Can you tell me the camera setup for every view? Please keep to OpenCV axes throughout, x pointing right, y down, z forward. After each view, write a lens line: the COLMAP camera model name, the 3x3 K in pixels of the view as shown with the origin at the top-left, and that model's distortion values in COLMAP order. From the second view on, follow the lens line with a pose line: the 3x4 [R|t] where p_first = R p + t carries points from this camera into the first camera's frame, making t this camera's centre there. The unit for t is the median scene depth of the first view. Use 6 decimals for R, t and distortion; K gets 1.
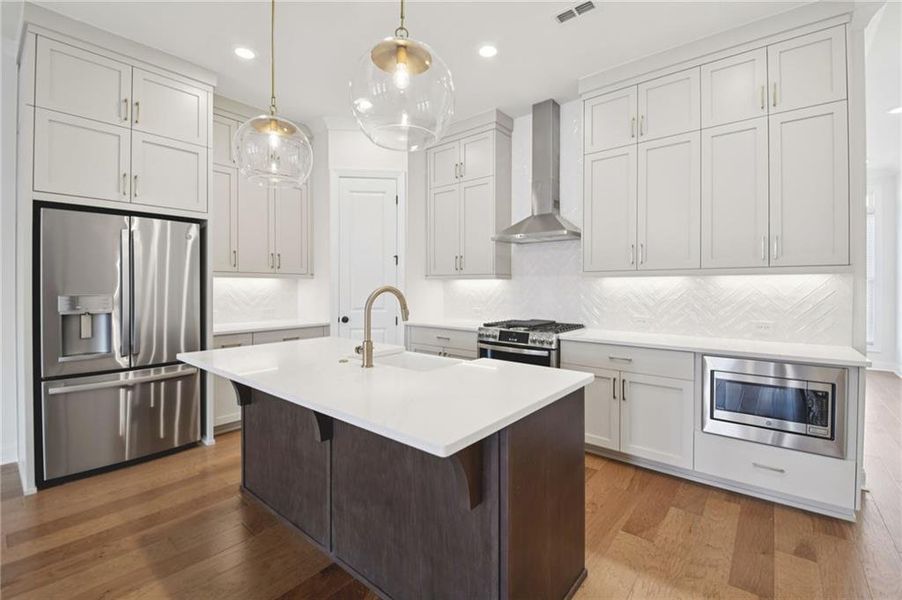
lens RADIAL K [[389.3, 0, 452.6], [0, 389.3, 290.7], [0, 0, 1]] dist [0.009641, -0.014806]
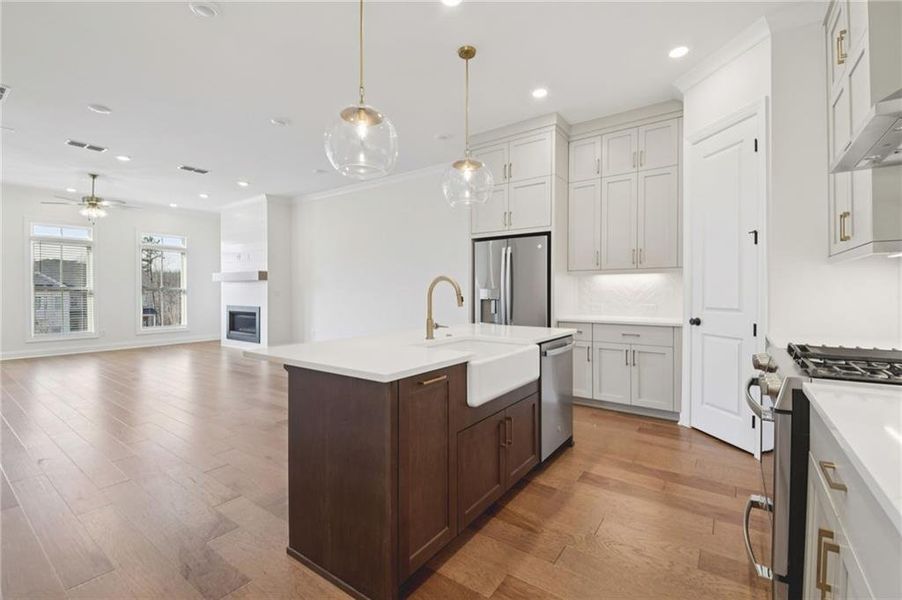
lens RADIAL K [[389.3, 0, 452.3], [0, 389.3, 296.0], [0, 0, 1]] dist [0.009641, -0.014806]
pose [[0.065003, 0.010453, -0.997830, 0.637364], [-0.009029, 0.999910, 0.009887, 0.023964], [0.997844, 0.008367, 0.065091, 0.593320]]
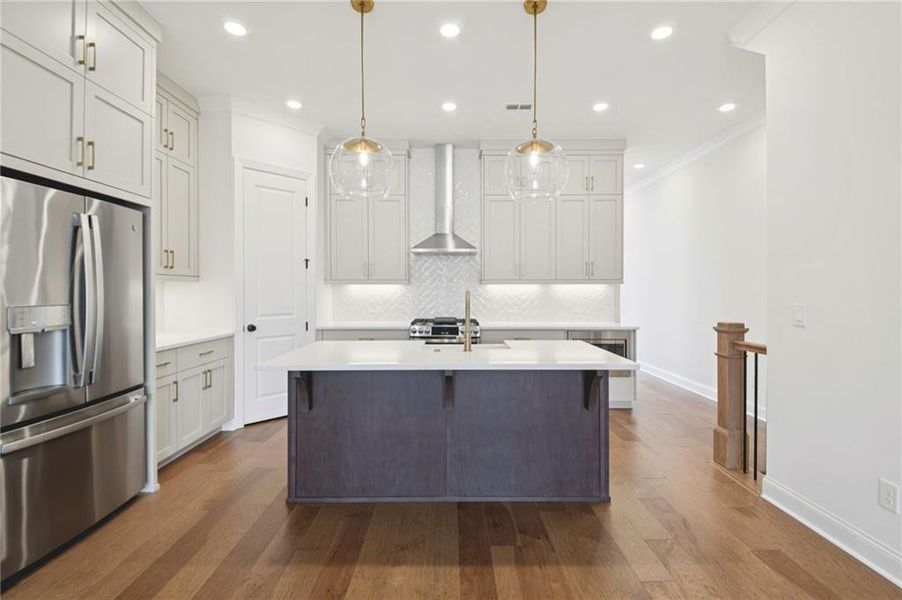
lens RADIAL K [[408.5, 0, 454.4], [0, 408.5, 291.3], [0, 0, 1]] dist [0.011171, -0.014615]
pose [[0.765514, -0.003102, 0.643412, -0.692456], [0.008263, 0.999953, -0.005010, -0.002077], [-0.643366, 0.009151, 0.765504, -0.029834]]
